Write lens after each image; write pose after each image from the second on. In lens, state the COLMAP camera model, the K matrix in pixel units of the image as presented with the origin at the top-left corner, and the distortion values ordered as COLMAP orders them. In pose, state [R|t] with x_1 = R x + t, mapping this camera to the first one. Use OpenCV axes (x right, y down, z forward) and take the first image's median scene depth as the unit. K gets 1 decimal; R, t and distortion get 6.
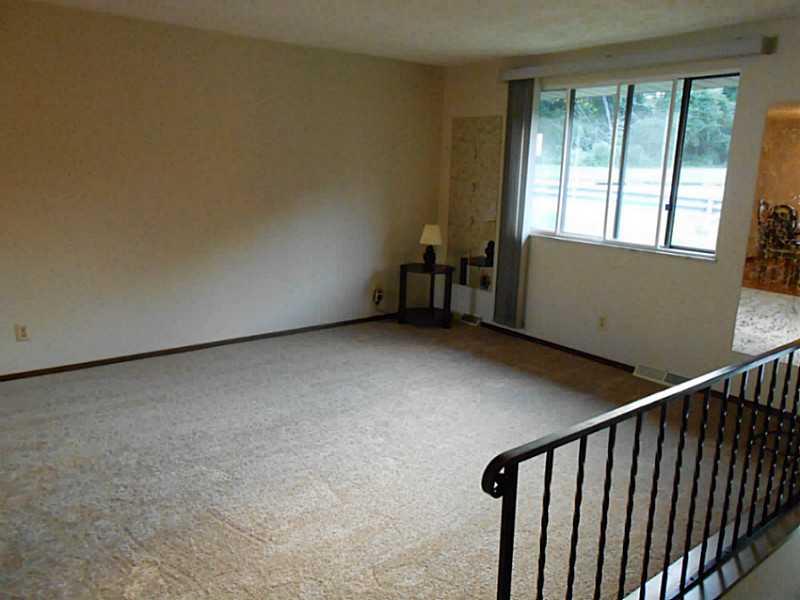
lens RADIAL K [[629.5, 0, 403.5], [0, 629.5, 299.4], [0, 0, 1]] dist [-0.032806, 0.052690]
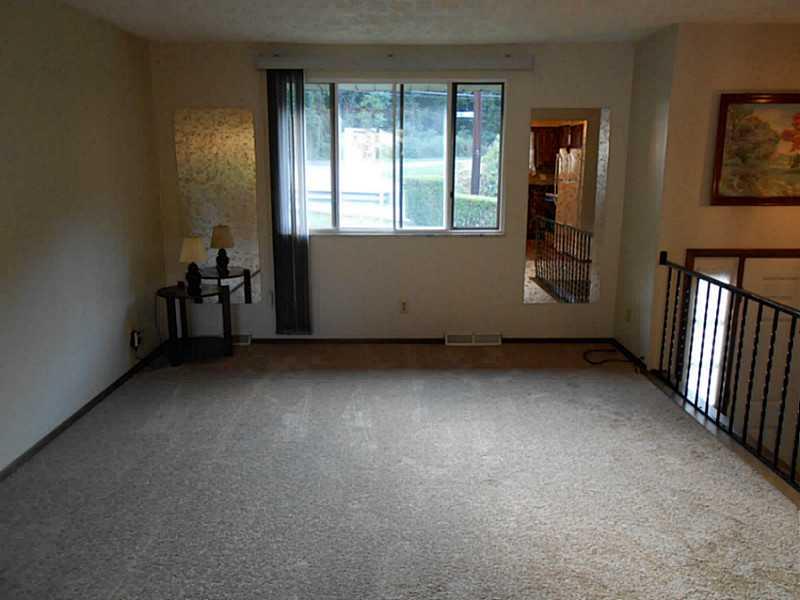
lens RADIAL K [[629.5, 0, 403.5], [0, 629.5, 299.4], [0, 0, 1]] dist [-0.032806, 0.052690]
pose [[0.610332, -0.192898, 0.768300, -0.487957], [0.183680, 0.977926, 0.099614, -0.079818], [-0.770556, 0.080324, 0.632291, 0.313857]]
